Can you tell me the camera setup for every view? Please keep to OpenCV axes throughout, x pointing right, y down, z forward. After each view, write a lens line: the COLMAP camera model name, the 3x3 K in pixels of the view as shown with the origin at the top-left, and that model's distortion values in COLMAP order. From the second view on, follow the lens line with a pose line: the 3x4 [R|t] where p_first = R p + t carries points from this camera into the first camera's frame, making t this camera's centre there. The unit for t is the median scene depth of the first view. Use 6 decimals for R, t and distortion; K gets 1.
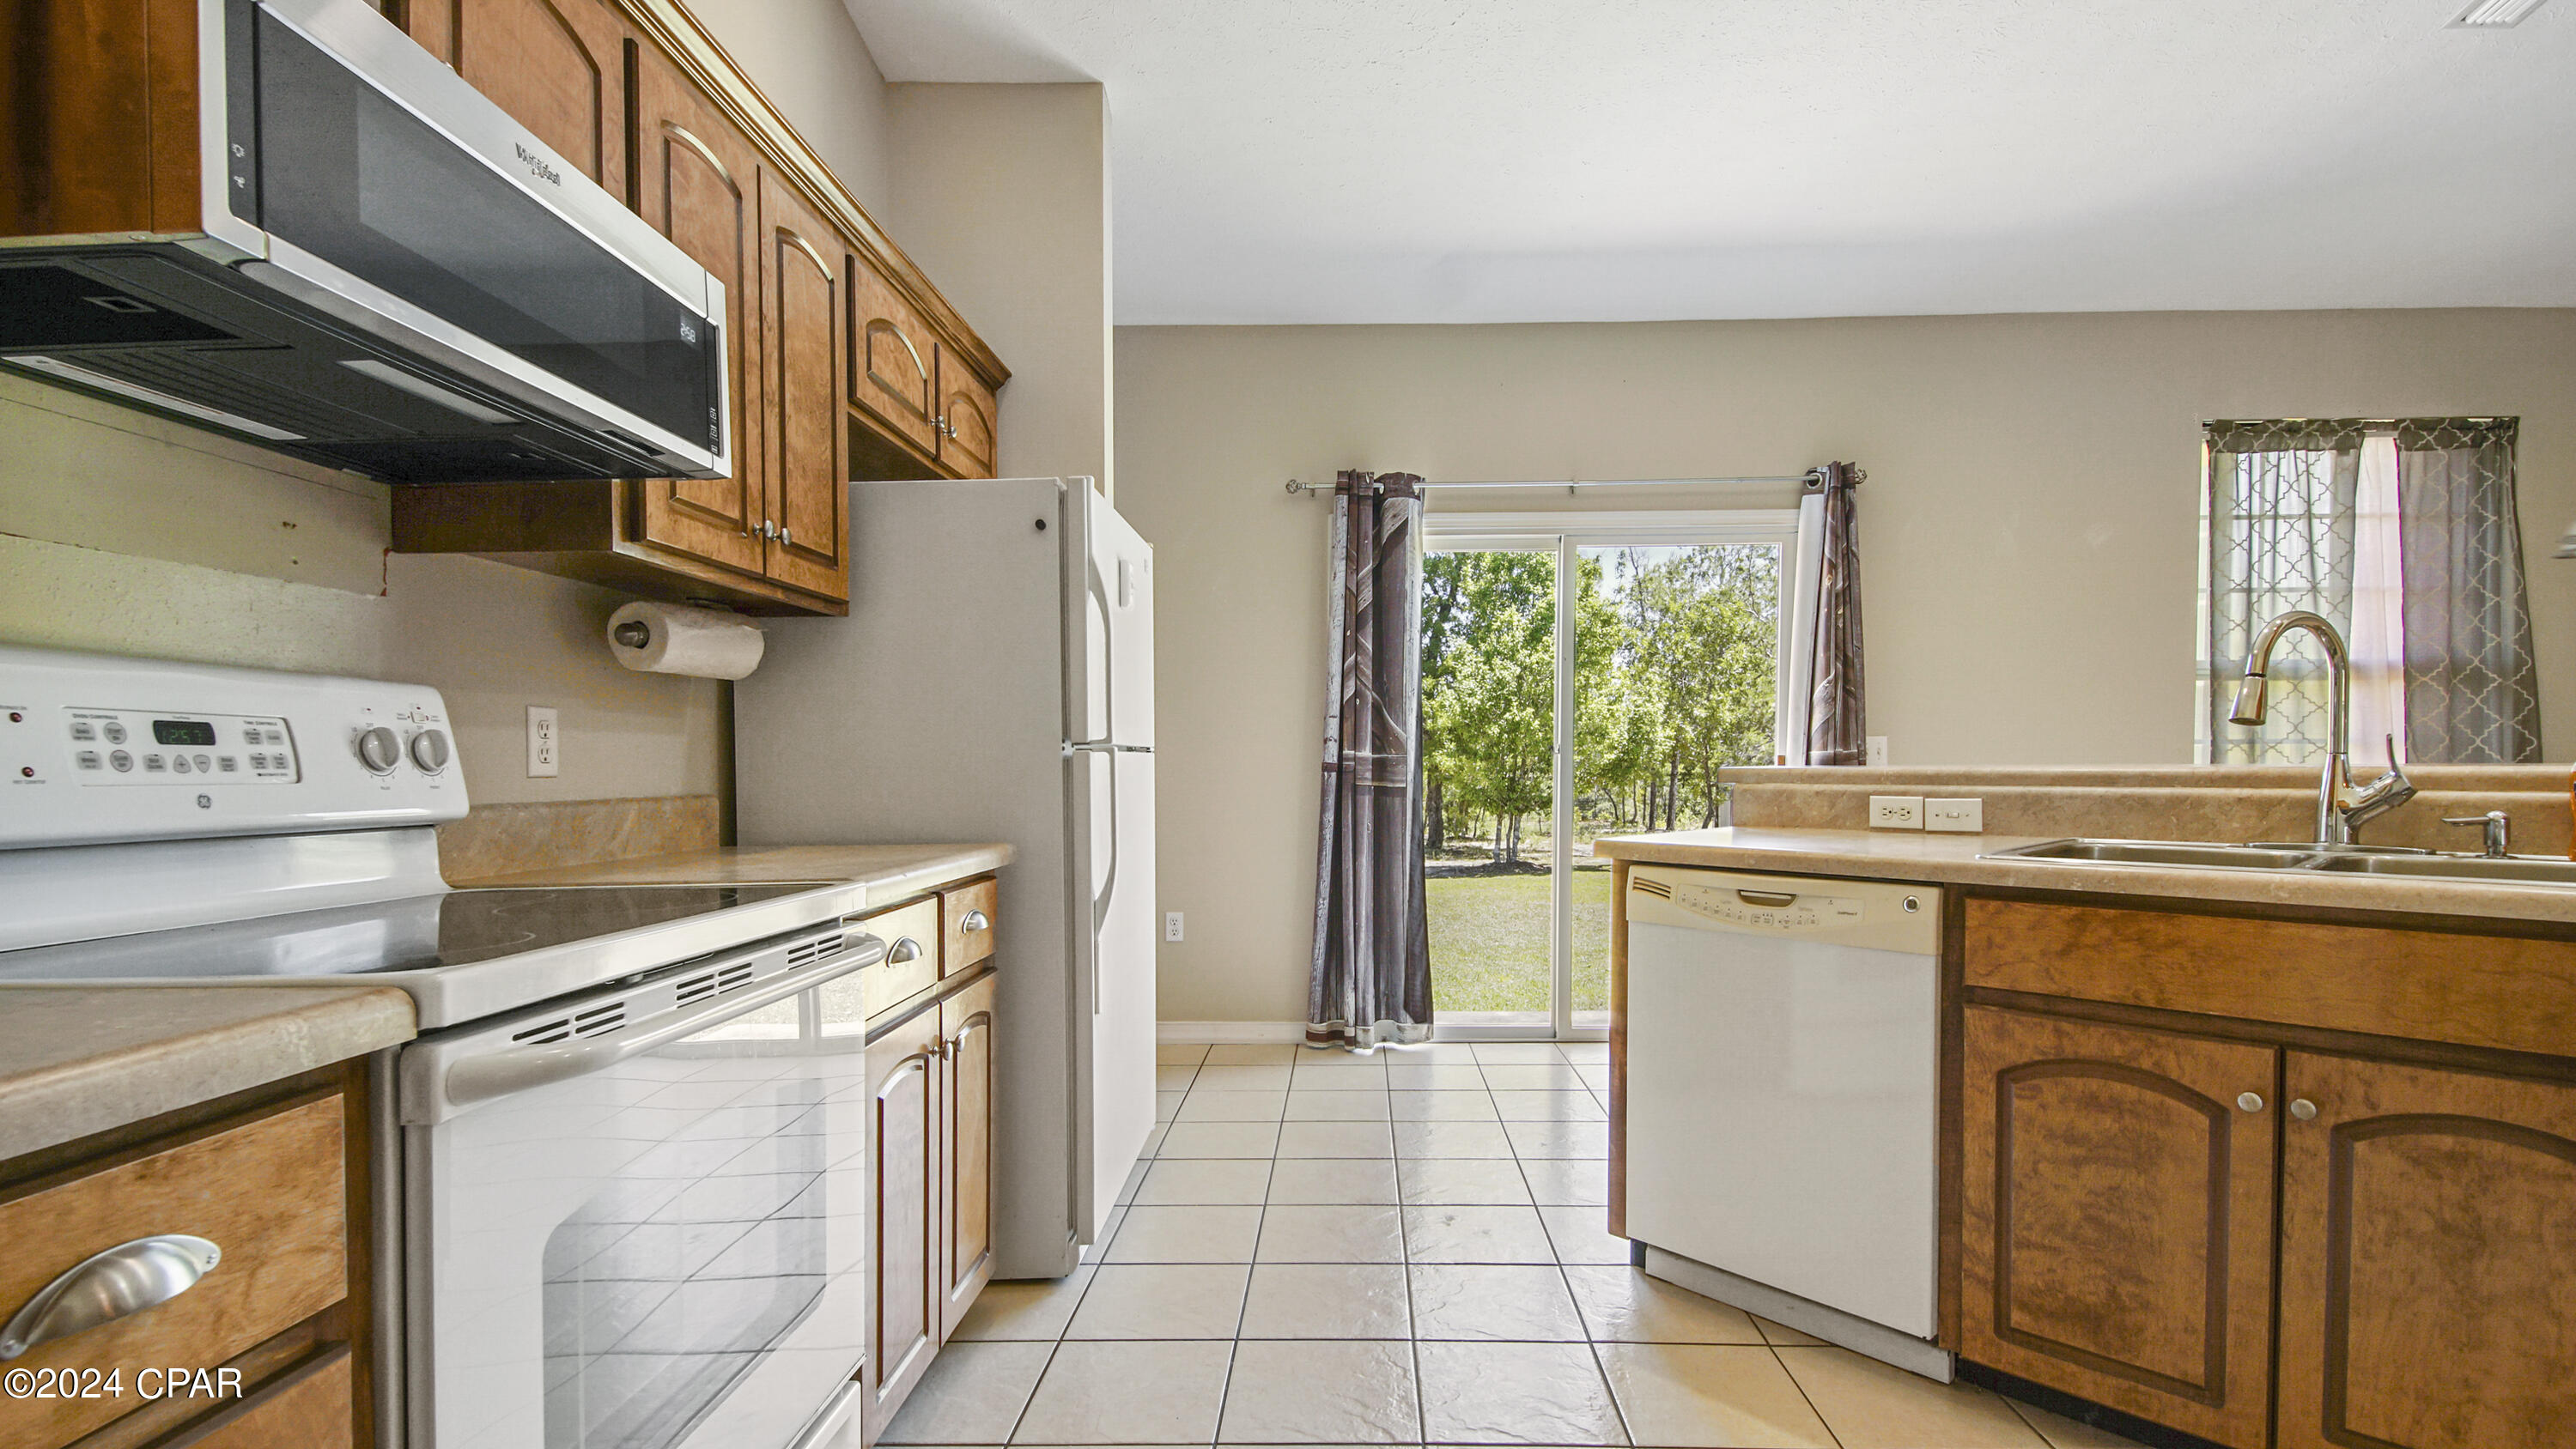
lens RADIAL K [[1180.1, 0, 1318.7], [0, 1180.1, 806.3], [0, 0, 1]] dist [-0.001187, -0.000441]
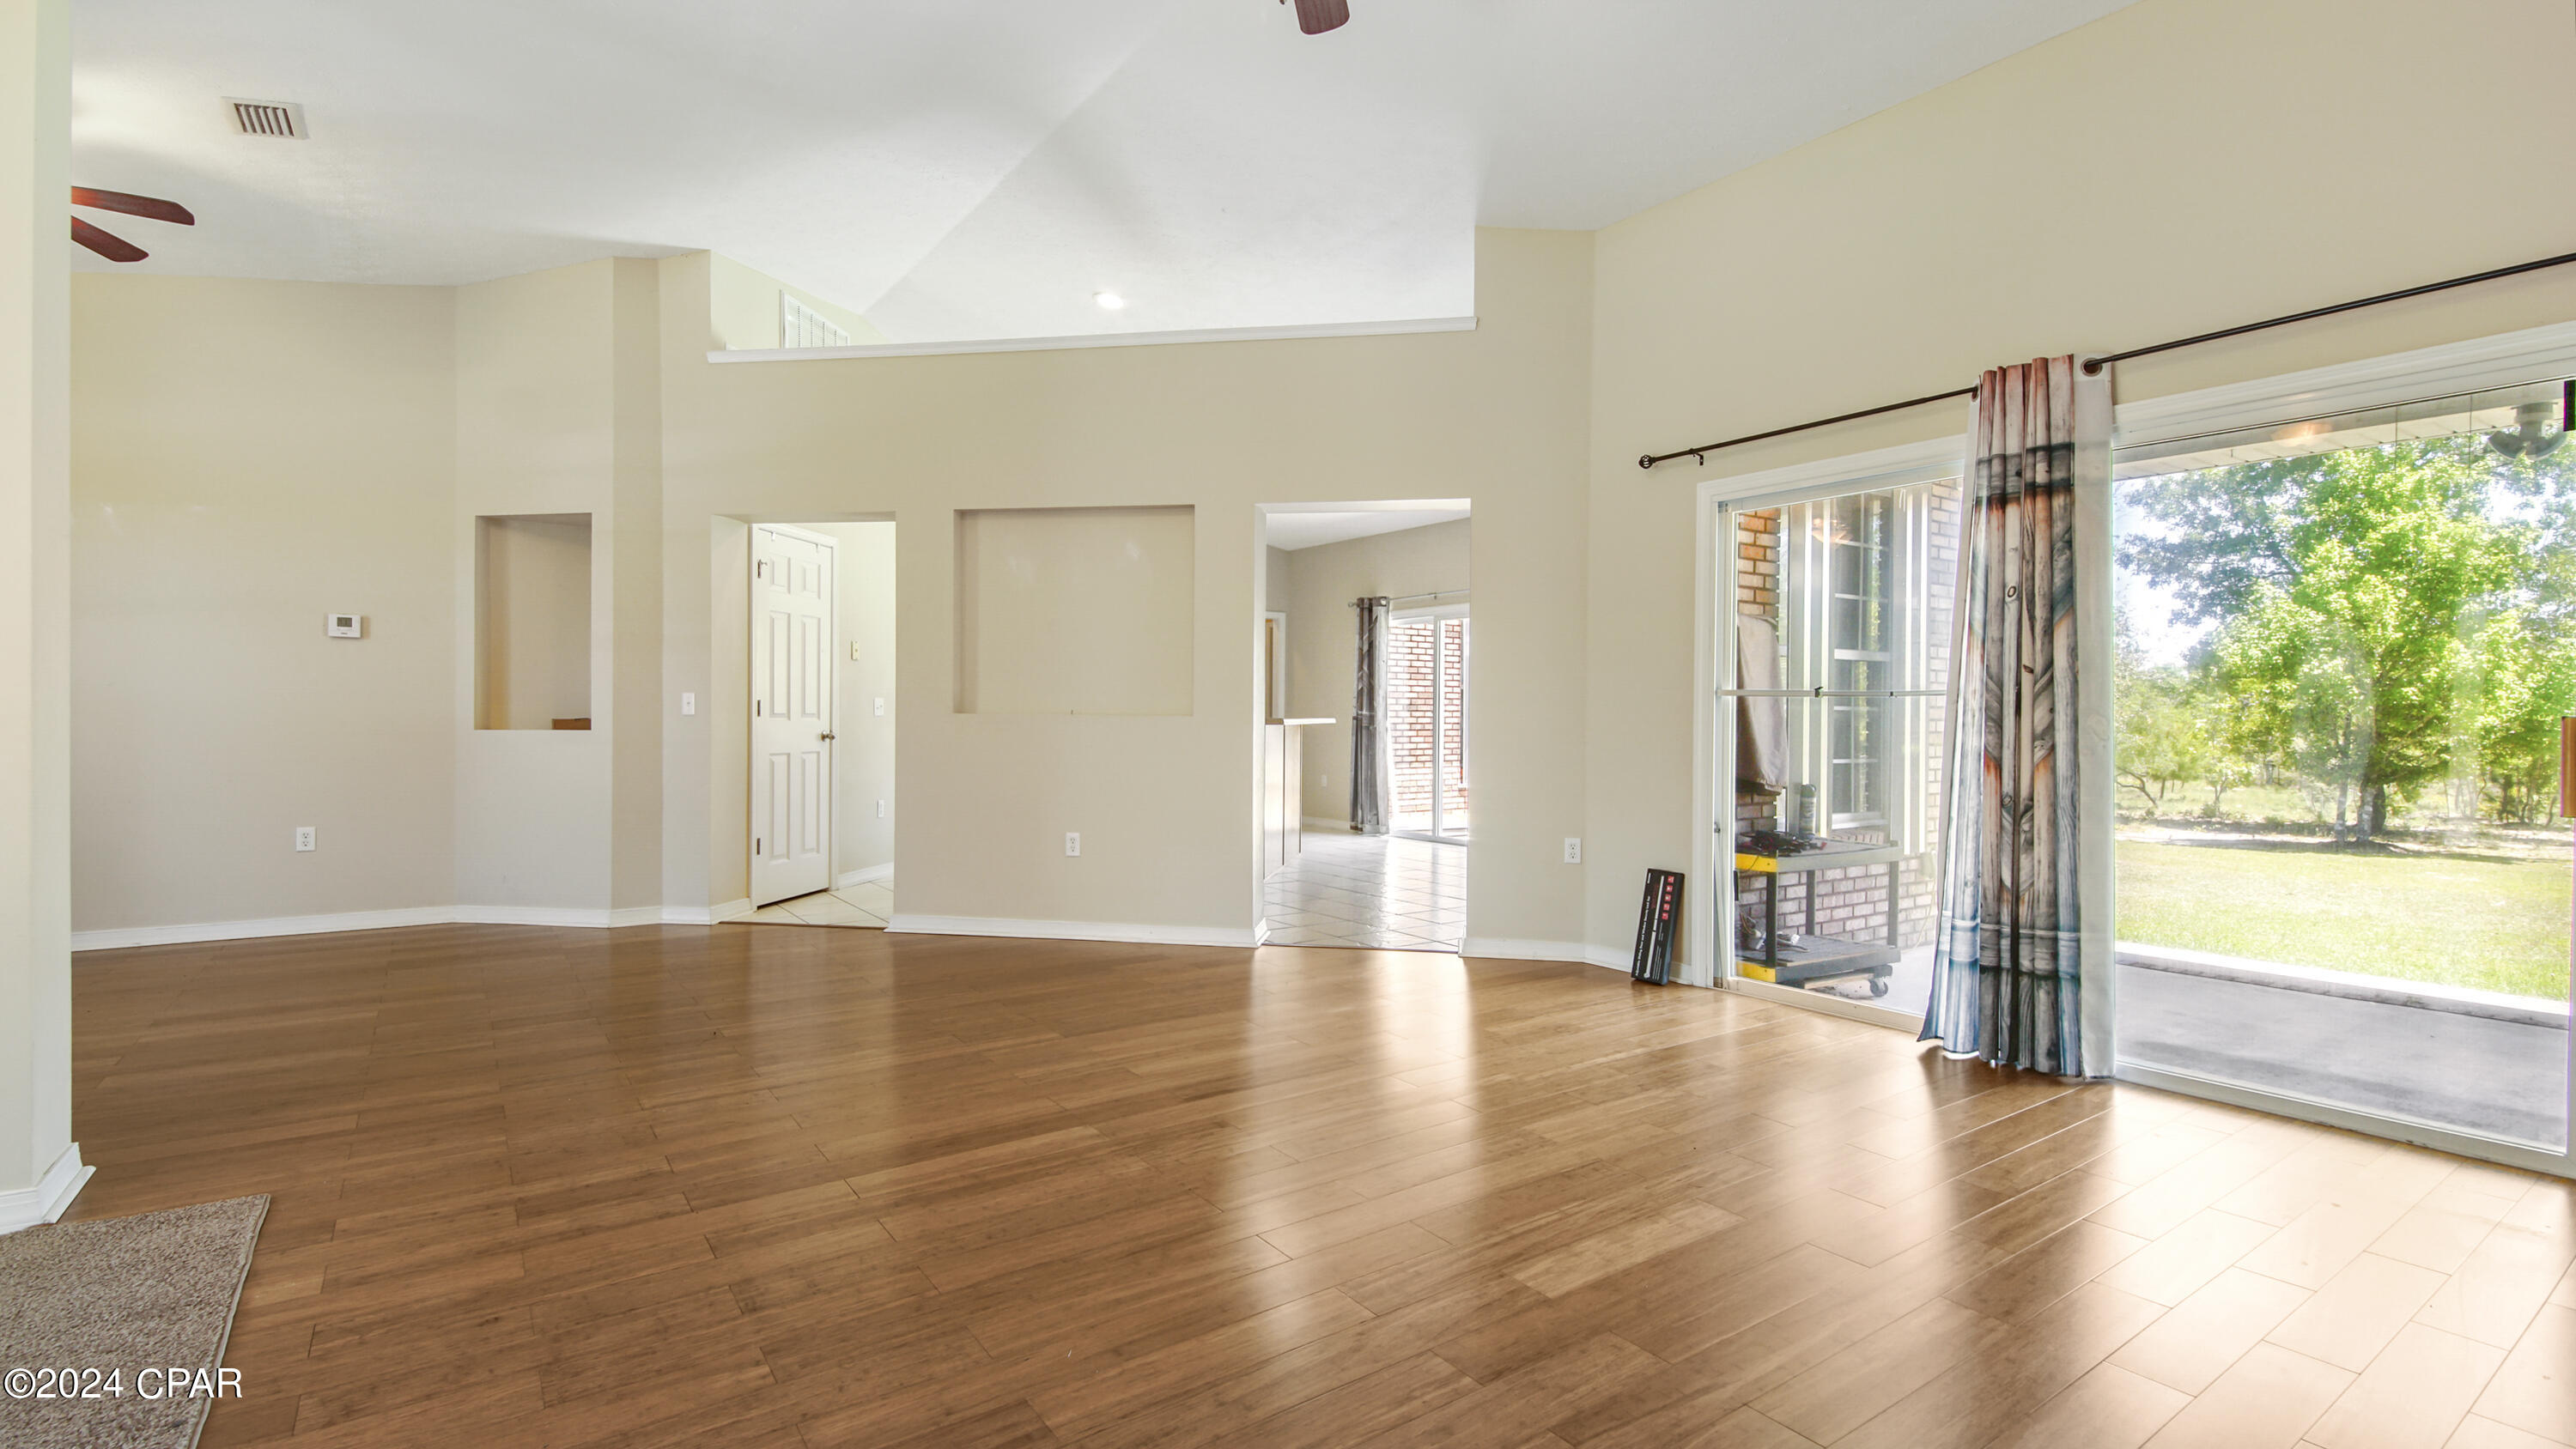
lens RADIAL K [[1151.1, 0, 1288.0], [0, 1151.1, 724.5], [0, 0, 1]] dist [0.037370, -0.000110]
pose [[0.603296, 0.016543, -0.797346, 4.380788], [-0.039332, 0.999185, -0.009029, 0.020032], [0.796547, 0.036808, 0.603455, -1.338405]]
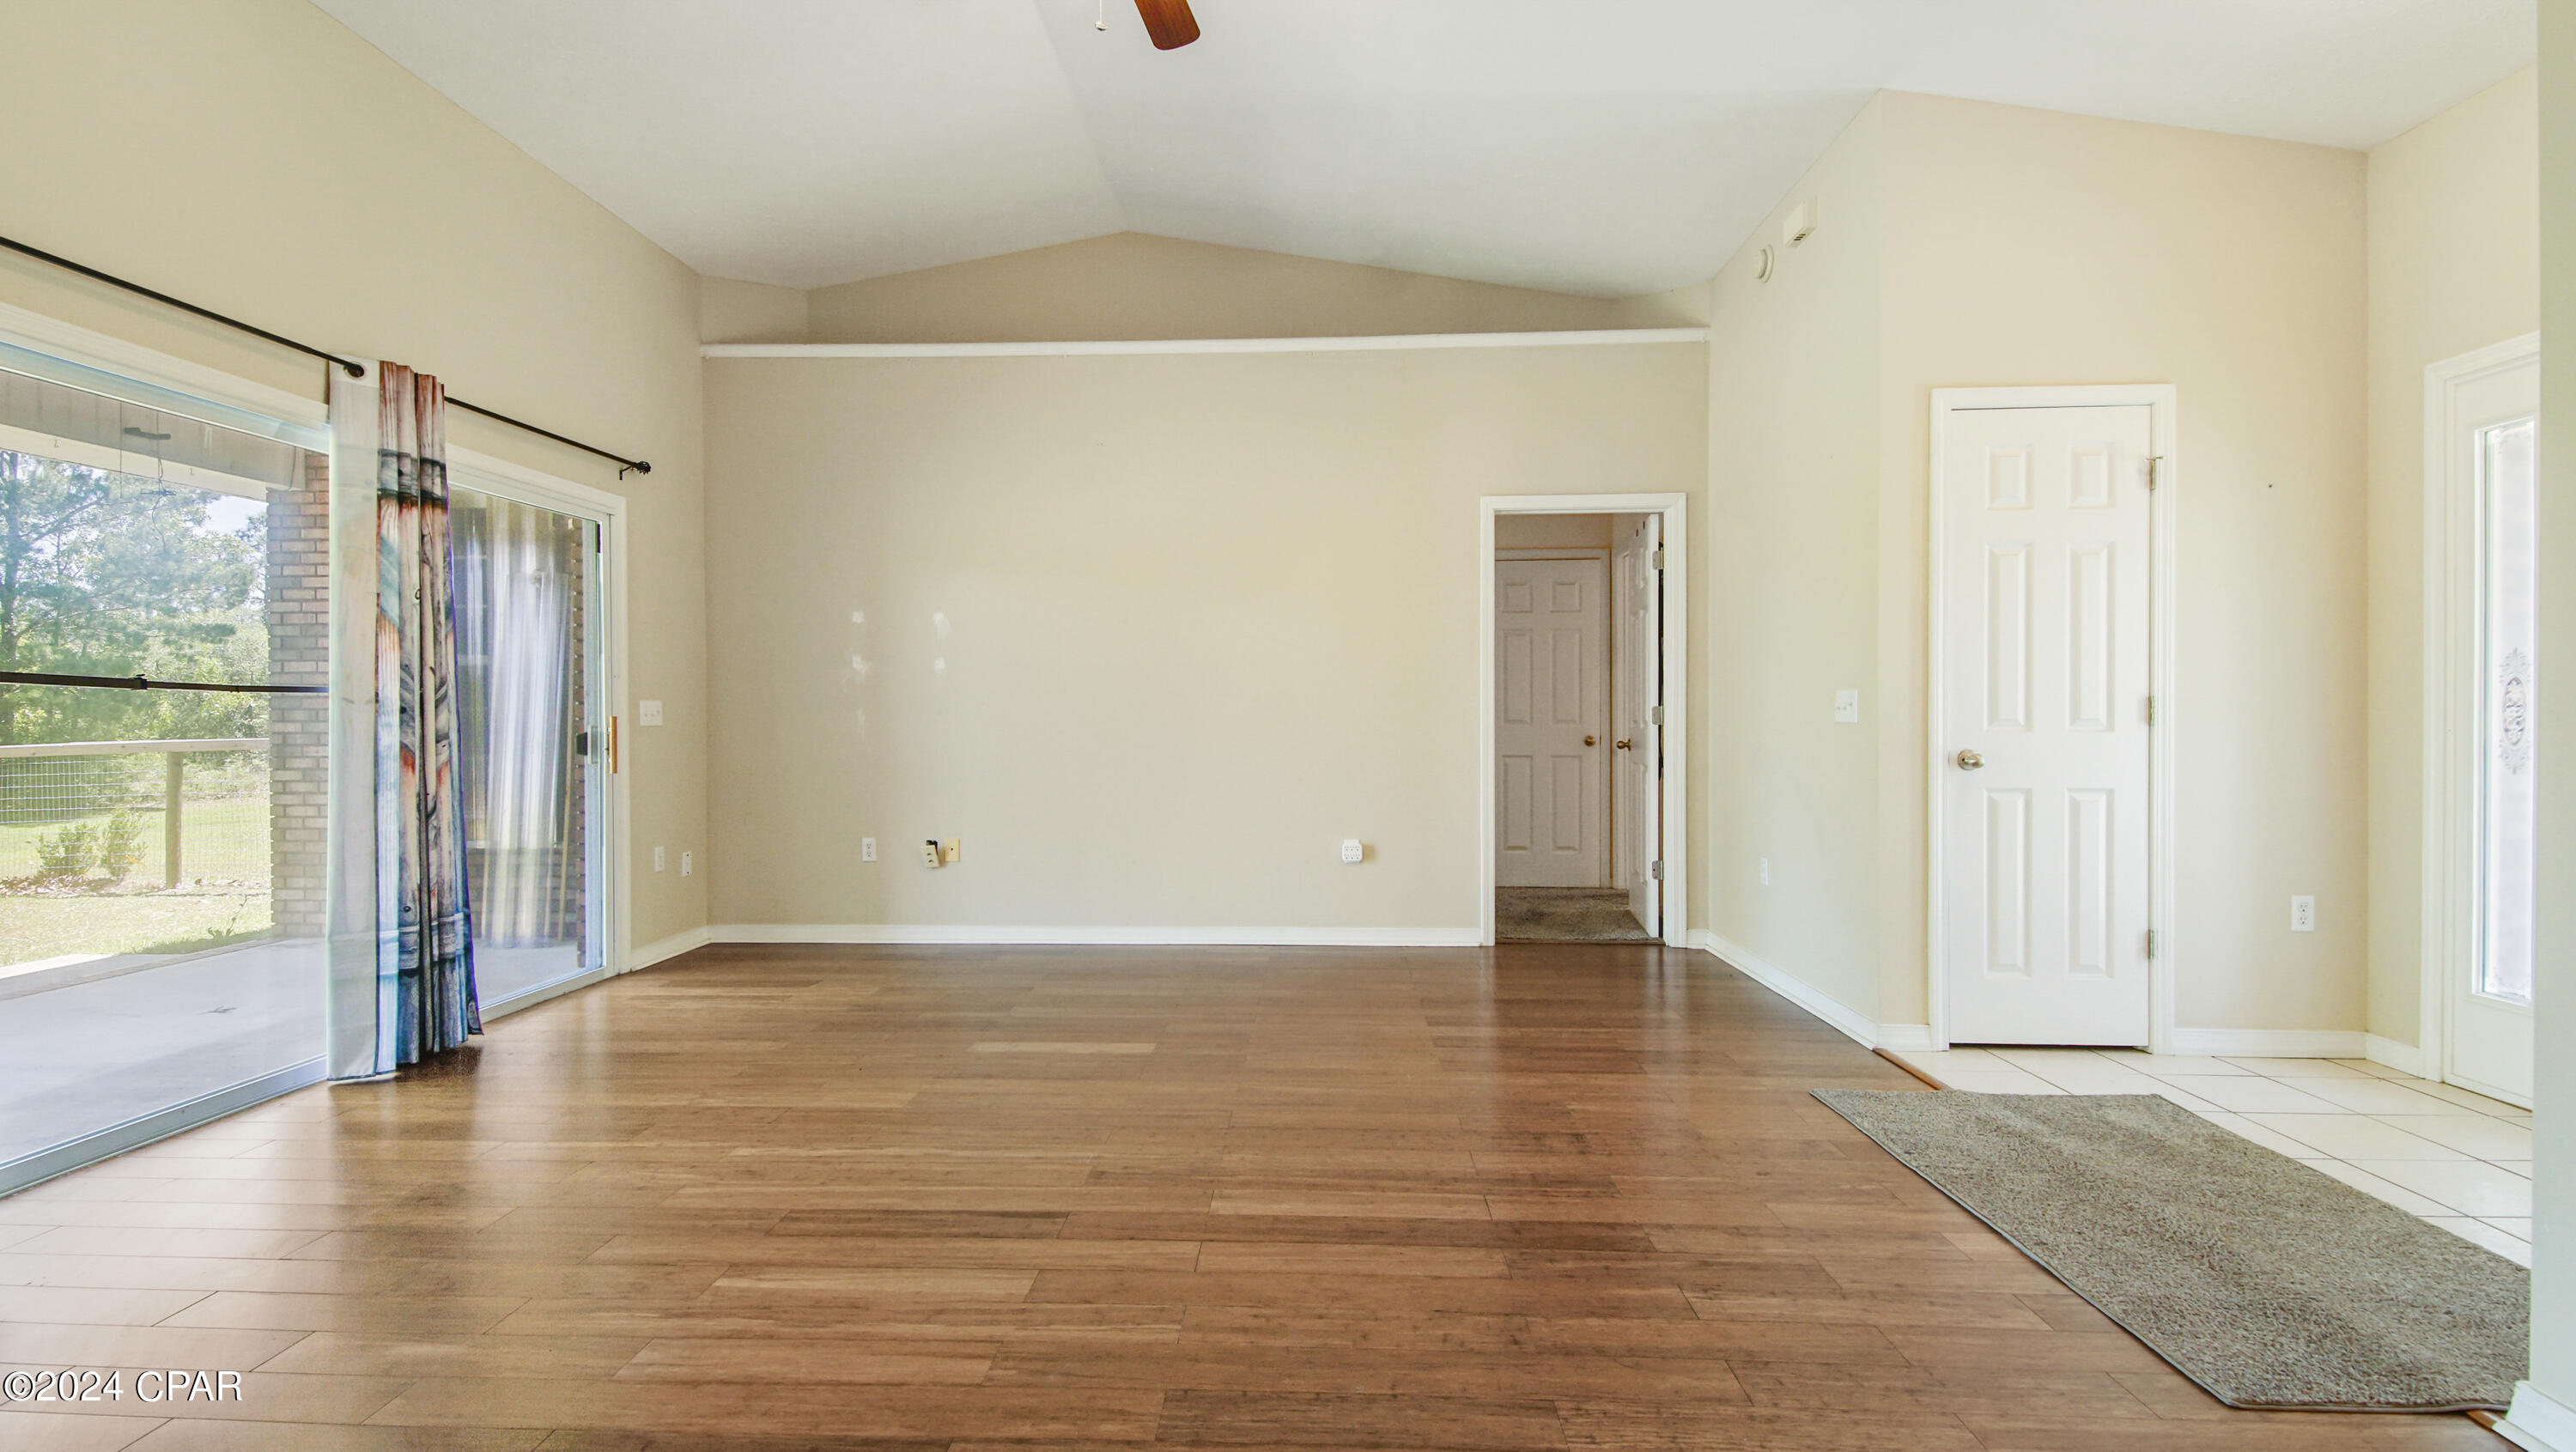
lens RADIAL K [[1163.2, 0, 1269.1], [0, 1163.2, 729.4], [0, 0, 1]] dist [0.043583, -0.021637]
pose [[0.023677, -0.001331, 0.999719, 1.600898], [0.037422, 0.999299, 0.000445, 0.015970], [-0.999019, 0.037401, 0.023710, -0.692306]]
